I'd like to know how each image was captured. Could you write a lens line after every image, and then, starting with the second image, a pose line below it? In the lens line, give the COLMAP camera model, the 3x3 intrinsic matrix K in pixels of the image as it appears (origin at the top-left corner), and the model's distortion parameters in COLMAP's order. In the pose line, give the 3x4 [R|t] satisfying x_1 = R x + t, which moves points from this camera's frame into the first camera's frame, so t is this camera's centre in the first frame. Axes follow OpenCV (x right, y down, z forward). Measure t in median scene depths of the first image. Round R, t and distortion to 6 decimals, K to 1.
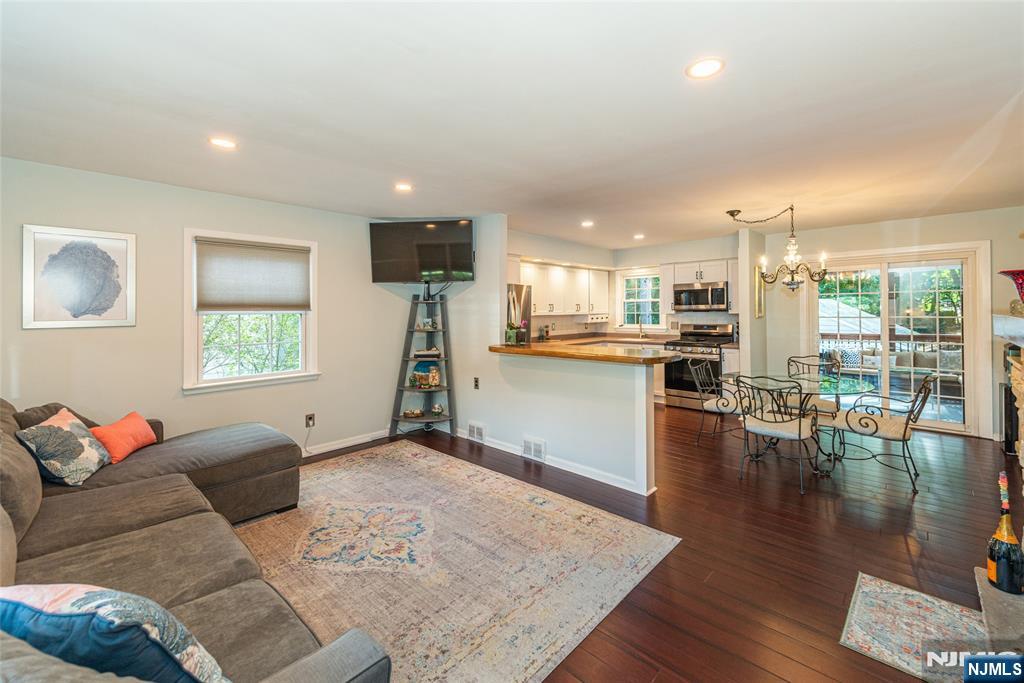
lens RADIAL K [[423.6, 0, 530.6], [0, 423.6, 309.8], [0, 0, 1]] dist [0.014205, -0.000358]
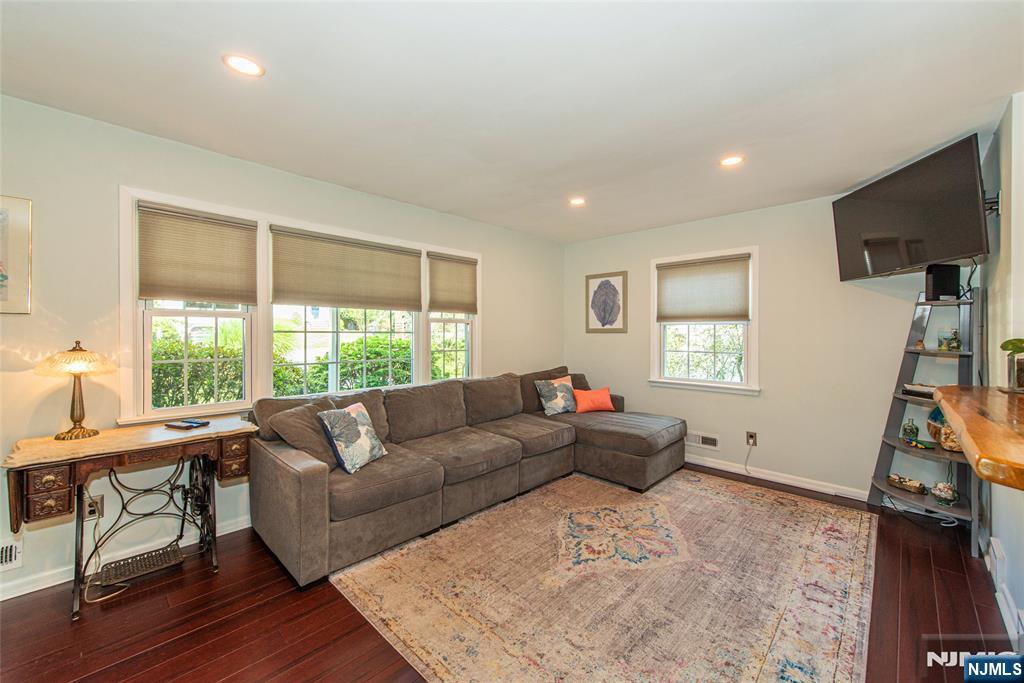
lens RADIAL K [[409.5, 0, 512.0], [0, 409.5, 341.5], [0, 0, 1]] dist [0.014879, -0.000245]
pose [[-0.027928, 0.030959, -0.999130, 0.457579], [-0.001637, 0.999518, 0.031016, 0.022773], [0.999609, 0.002502, -0.027864, 0.580707]]
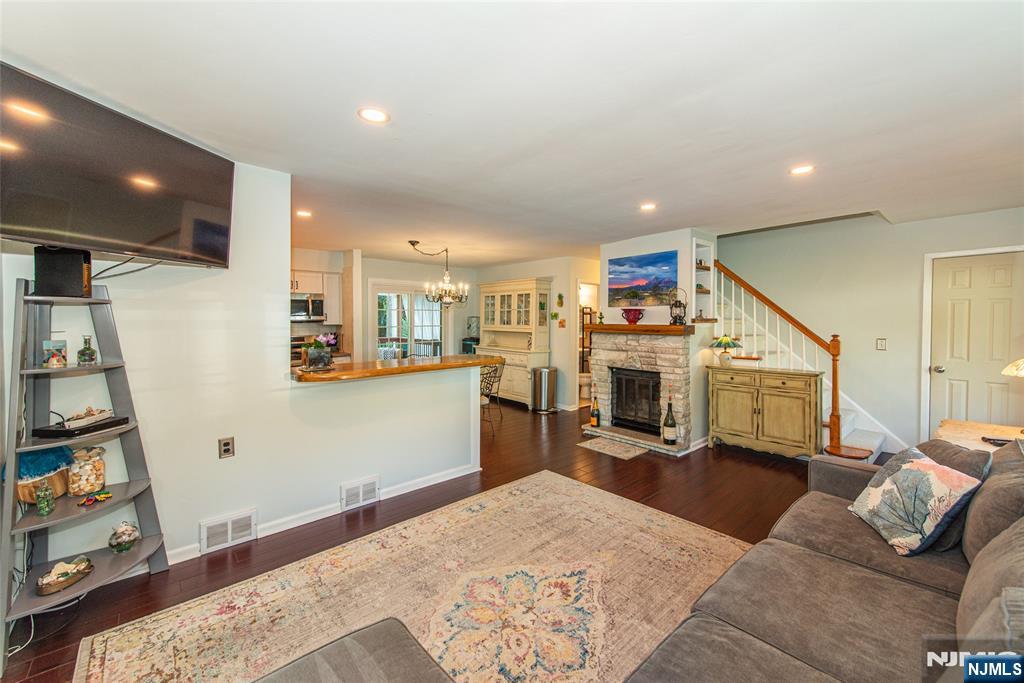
lens RADIAL K [[409.5, 0, 512.0], [0, 409.5, 341.5], [0, 0, 1]] dist [0.014879, -0.000245]
pose [[0.102866, -0.046172, 0.993623, -0.818845], [-0.002978, 0.998903, 0.046726, 0.001484], [-0.994691, -0.007765, 0.102616, 0.711692]]
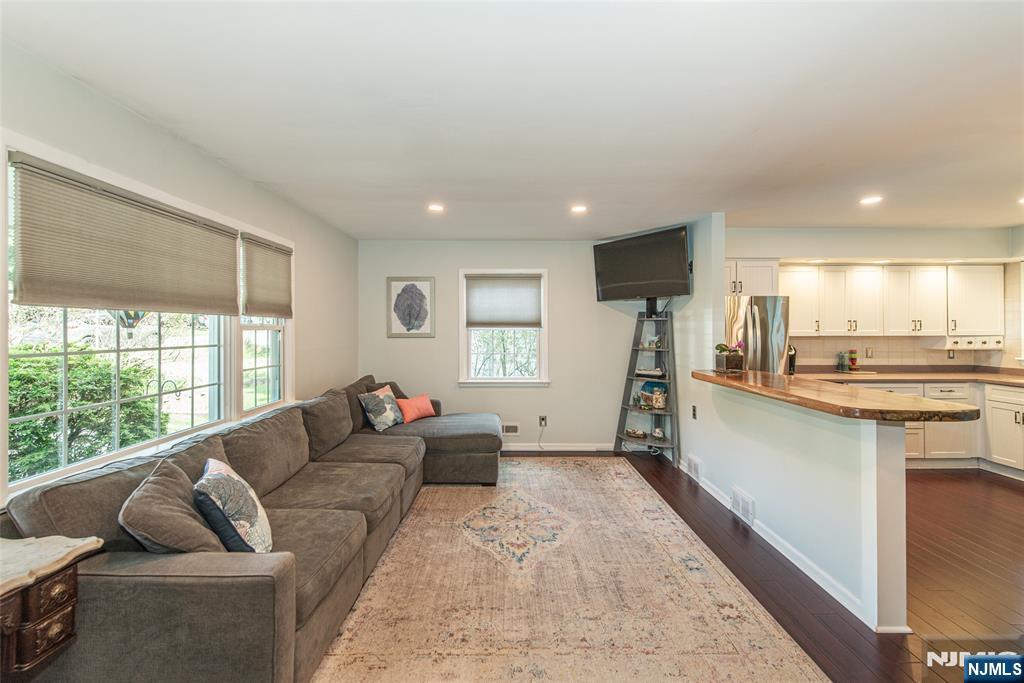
lens RADIAL K [[422.5, 0, 514.0], [0, 422.5, 332.7], [0, 0, 1]] dist [0.012029, -0.000373]
pose [[0.676400, 0.015730, -0.736366, 0.331192], [-0.004363, 0.999840, 0.017351, -0.005040], [0.736521, -0.008524, 0.676361, 0.176904]]
